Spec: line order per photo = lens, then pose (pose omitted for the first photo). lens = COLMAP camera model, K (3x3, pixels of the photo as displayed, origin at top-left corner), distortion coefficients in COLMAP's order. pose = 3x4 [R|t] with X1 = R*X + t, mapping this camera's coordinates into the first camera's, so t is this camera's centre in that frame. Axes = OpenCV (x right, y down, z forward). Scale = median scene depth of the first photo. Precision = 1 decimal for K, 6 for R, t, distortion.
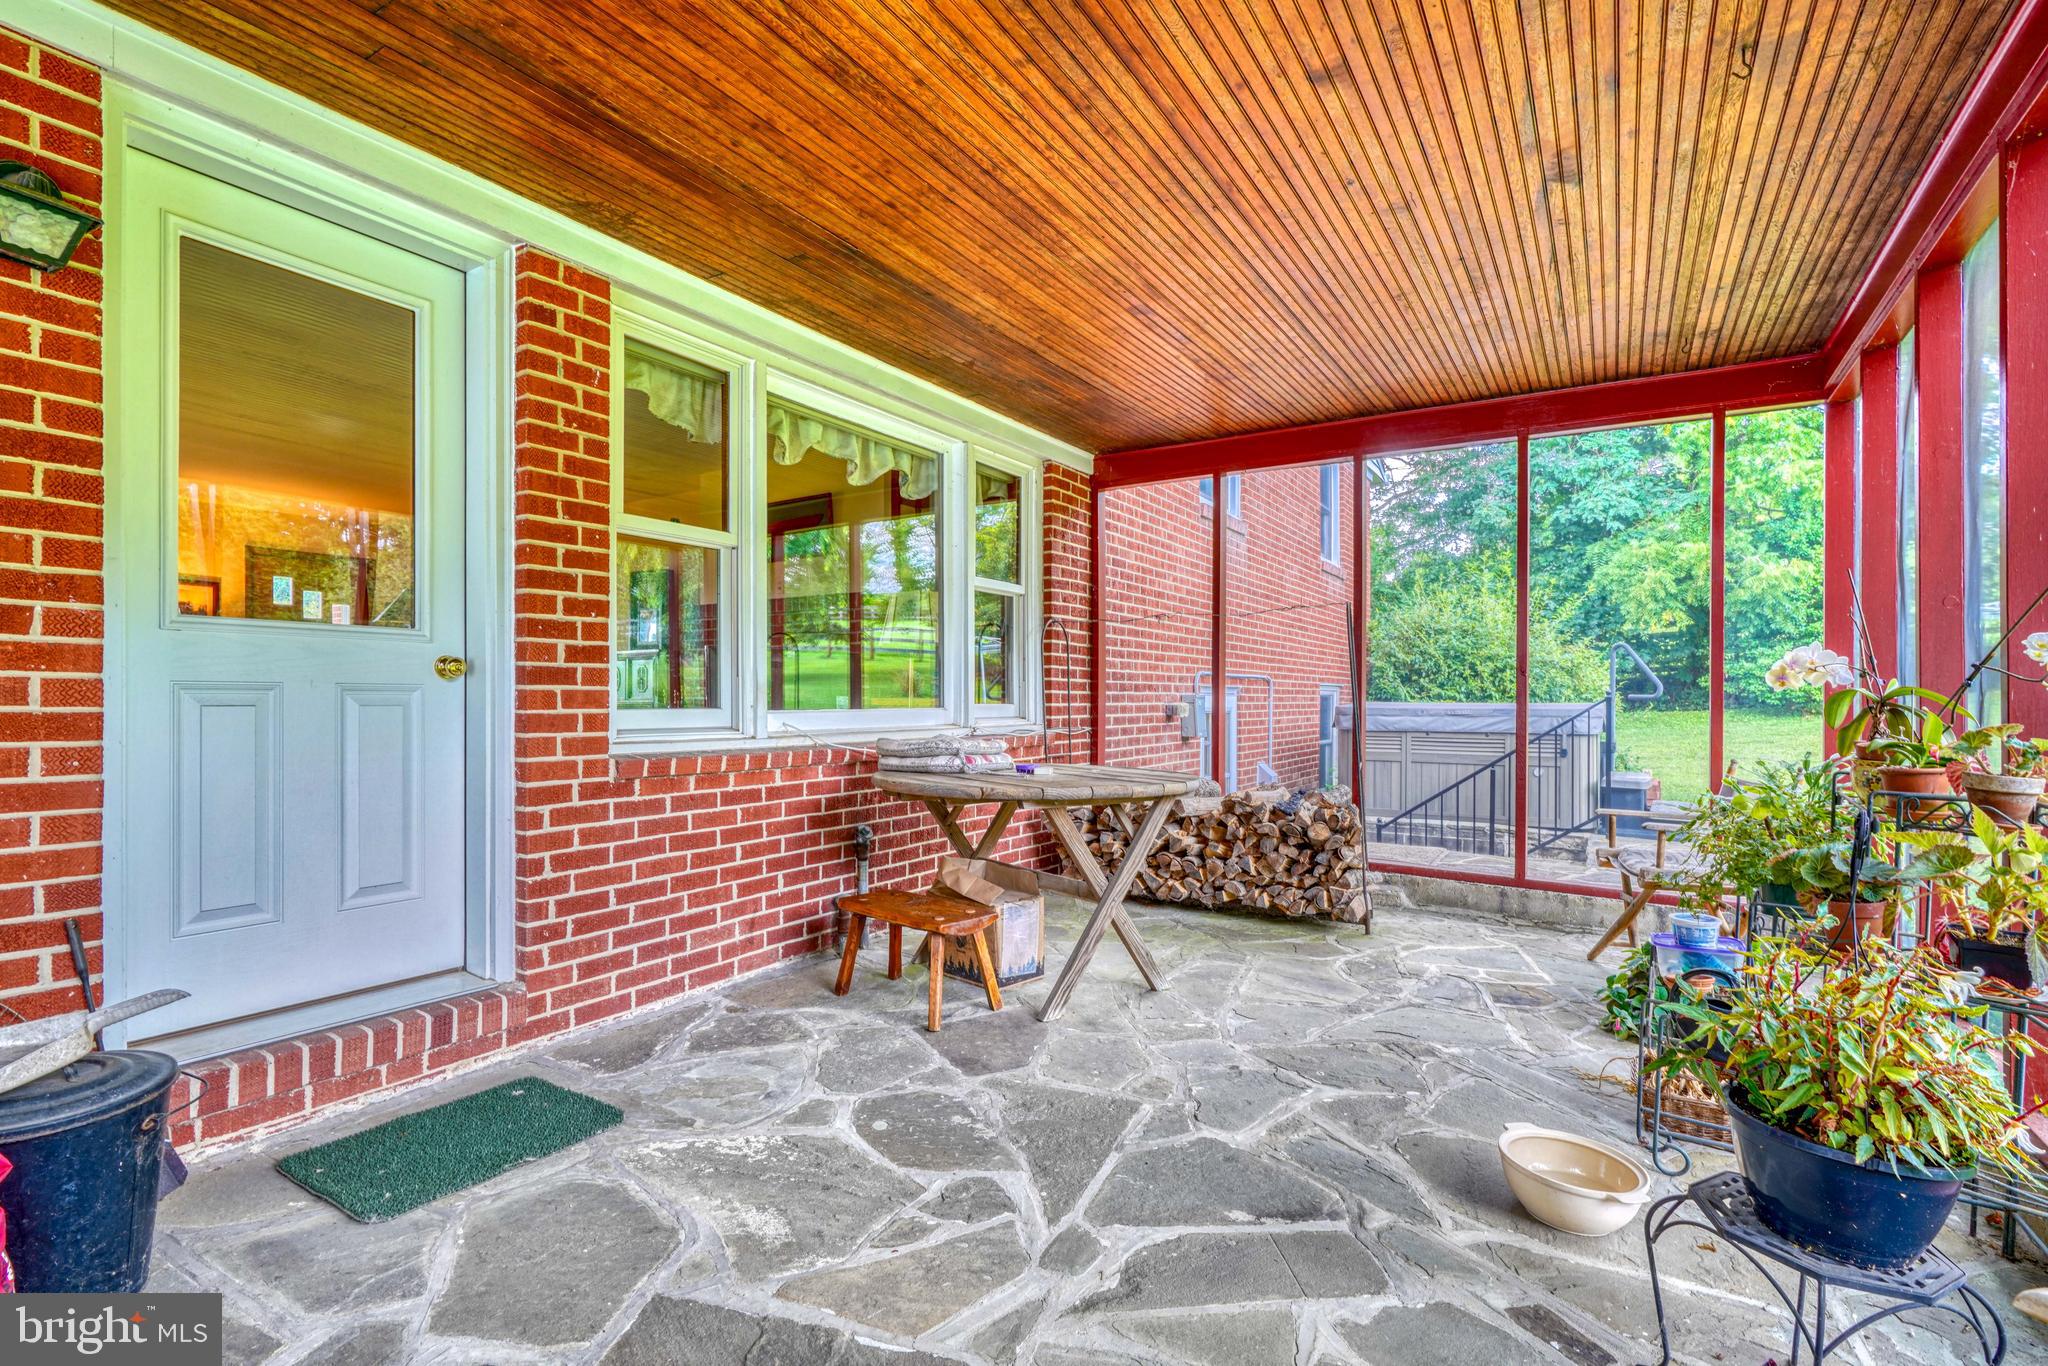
lens RADIAL K [[928.6, 0, 1020.6], [0, 928.6, 691.7], [0, 0, 1]] dist [-0.003986, 0.000582]
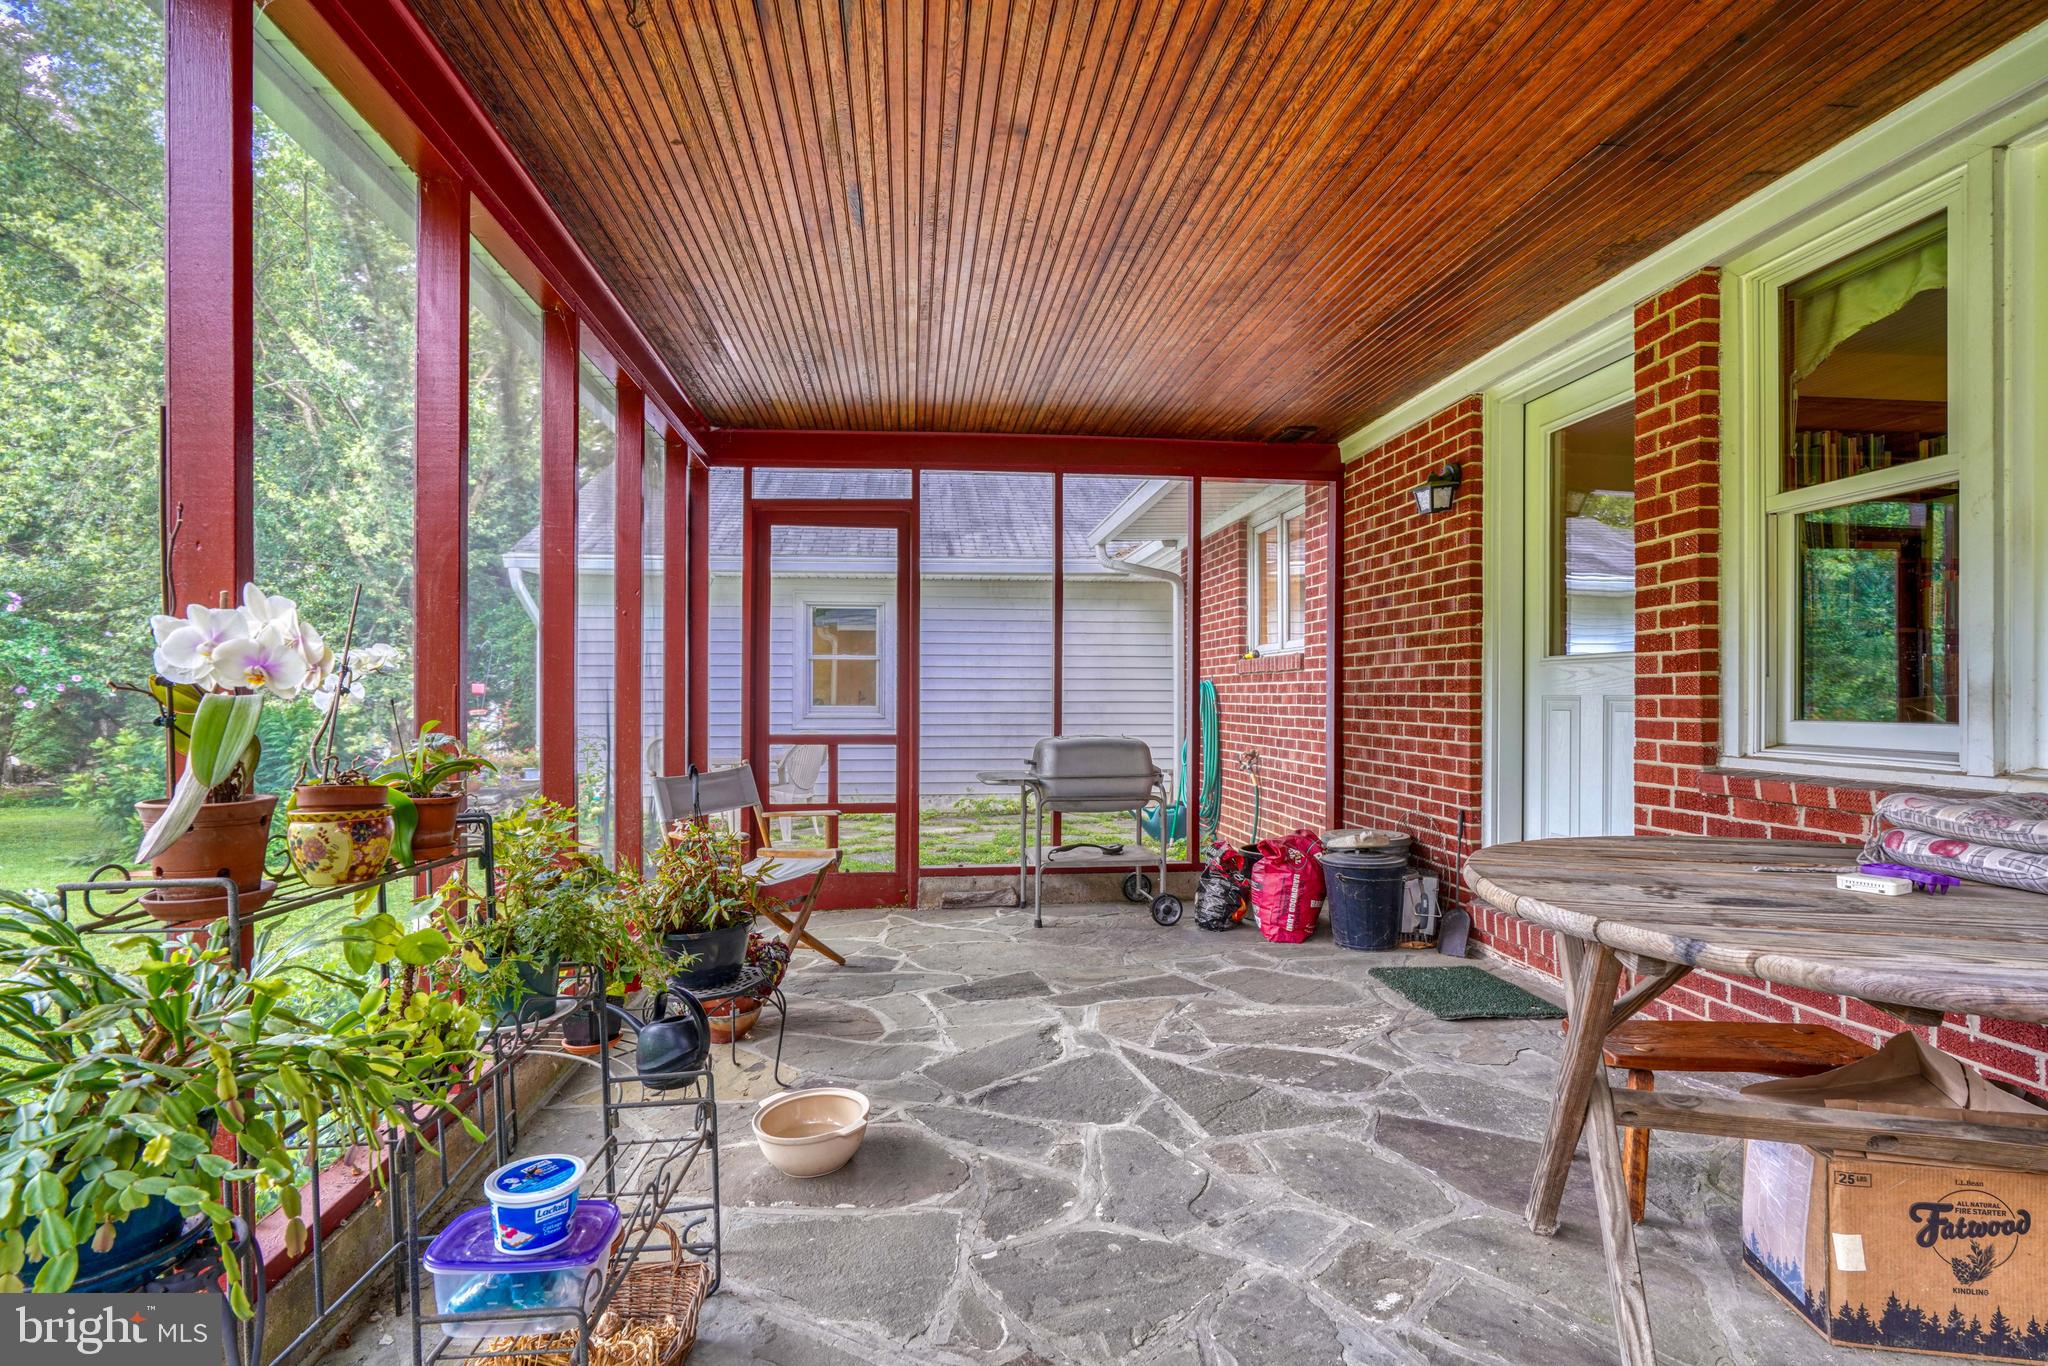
lens RADIAL K [[928.6, 0, 1020.6], [0, 928.6, 691.7], [0, 0, 1]] dist [-0.003986, 0.000582]
pose [[-0.769550, -0.008400, -0.638532, 0.744378], [0.001909, 0.999879, -0.015455, 0.004750], [0.638584, -0.013112, -0.769440, 1.350446]]
